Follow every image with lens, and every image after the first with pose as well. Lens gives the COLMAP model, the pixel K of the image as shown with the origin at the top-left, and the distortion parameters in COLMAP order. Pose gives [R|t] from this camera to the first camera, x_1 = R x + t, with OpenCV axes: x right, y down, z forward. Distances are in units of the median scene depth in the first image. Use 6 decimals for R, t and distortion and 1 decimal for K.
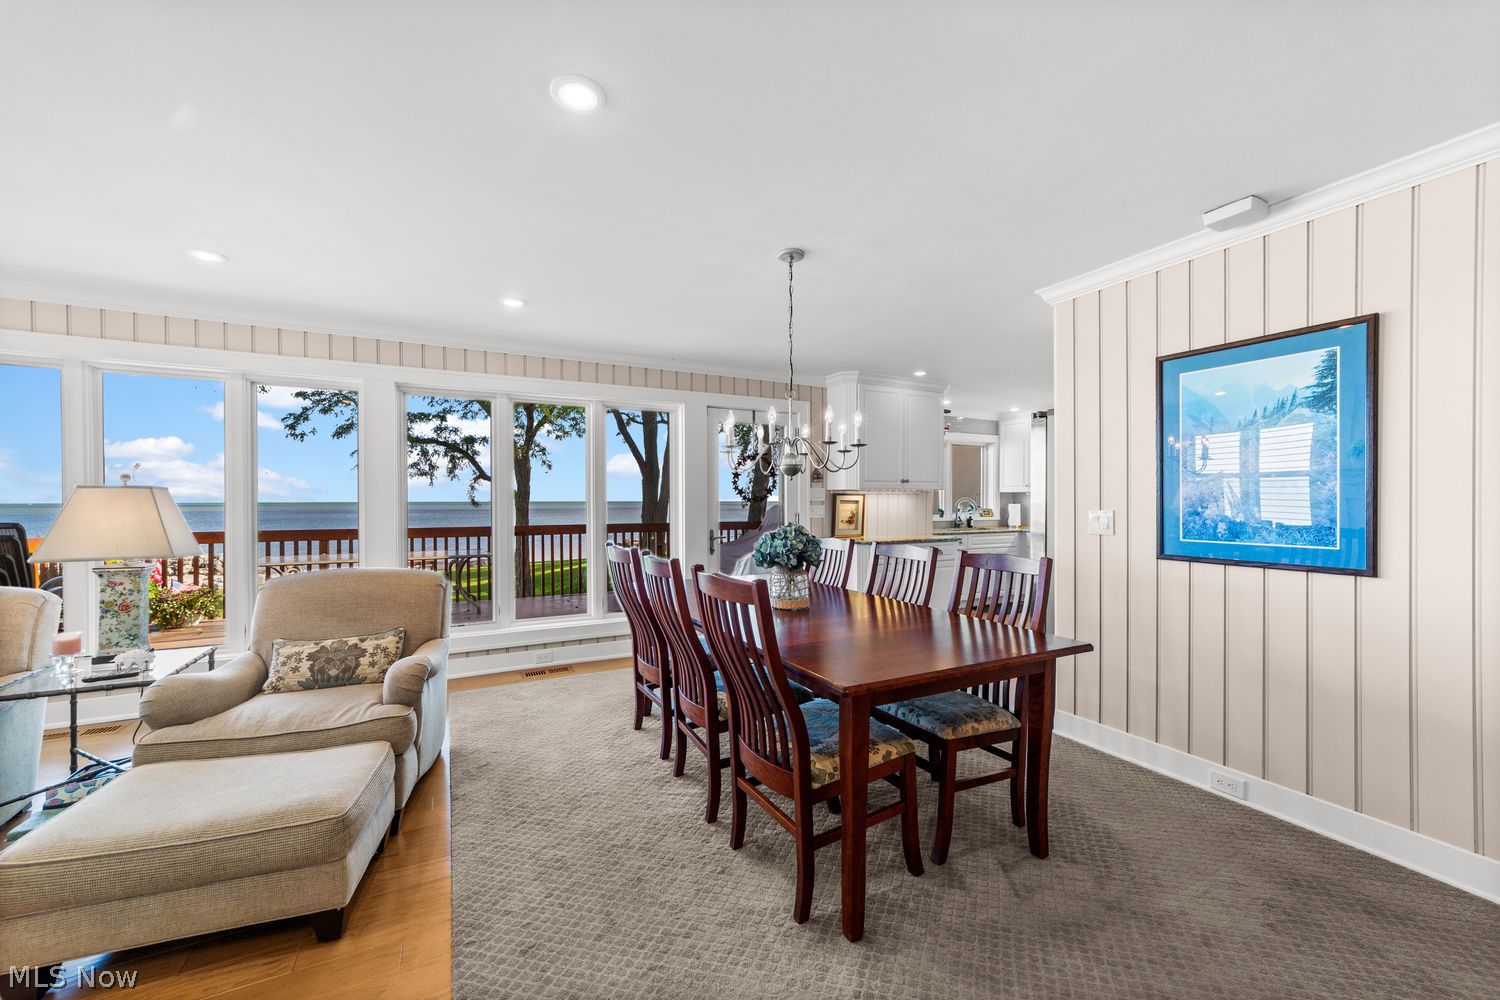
lens RADIAL K [[580.1, 0, 739.0], [0, 580.1, 500.1], [0, 0, 1]] dist [-0.011856, 0.005865]
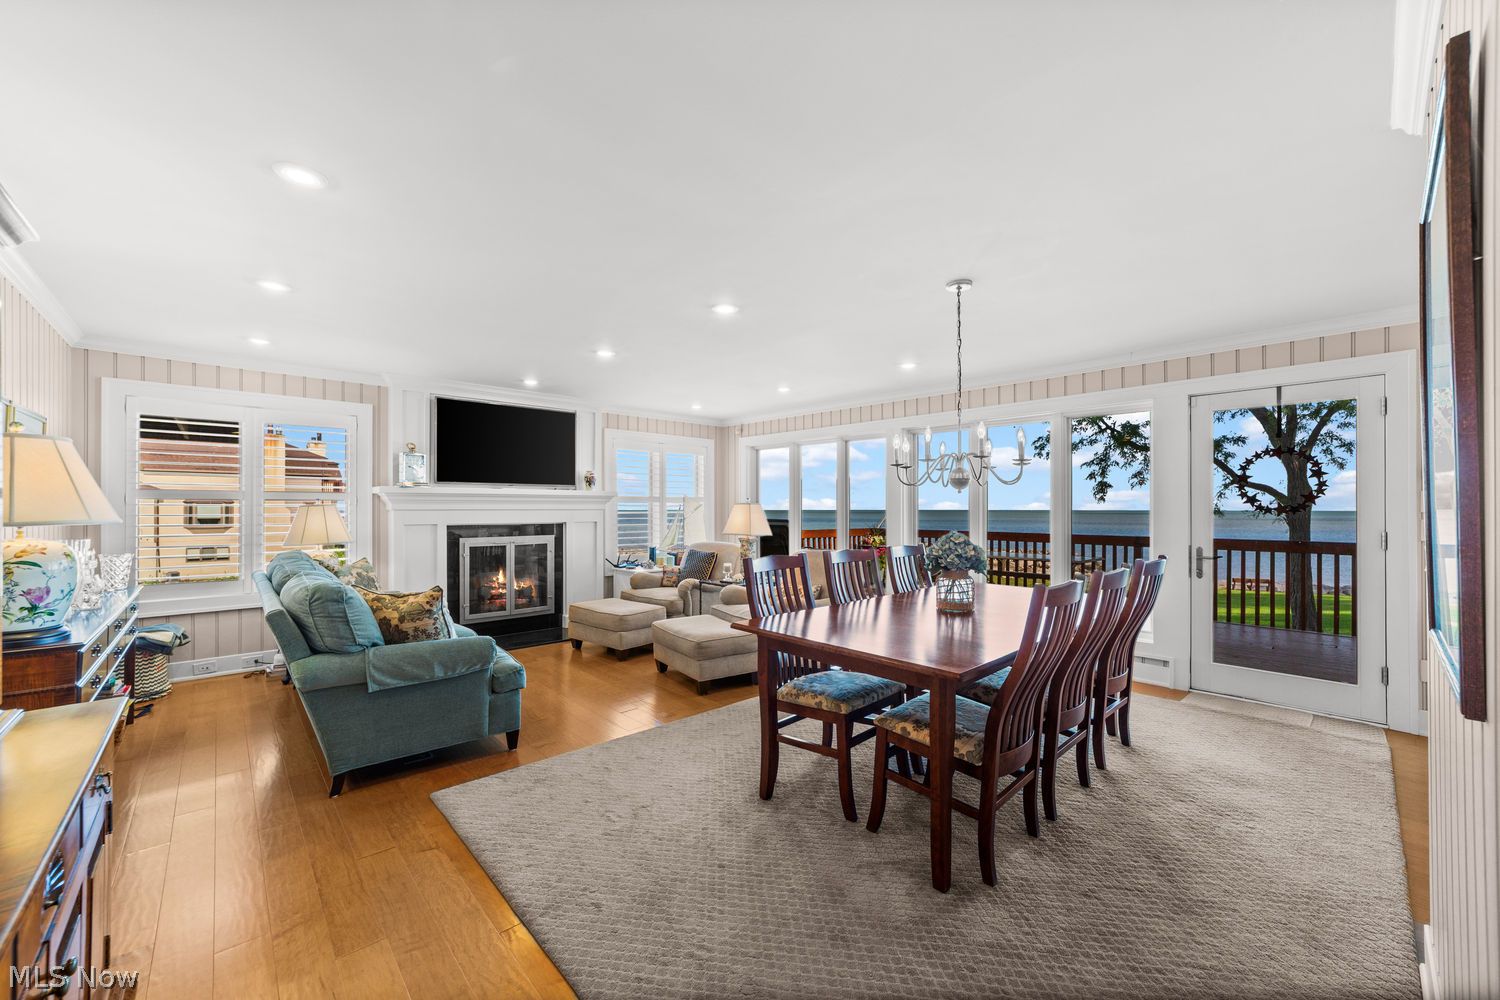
lens RADIAL K [[580.1, 0, 740.1], [0, 580.1, 500.3], [0, 0, 1]] dist [-0.011856, 0.005865]
pose [[0.266137, -0.012711, -0.963851, 0.598500], [-0.001200, 0.999908, -0.013518, -0.002785], [0.963934, 0.004754, 0.266097, 0.184191]]
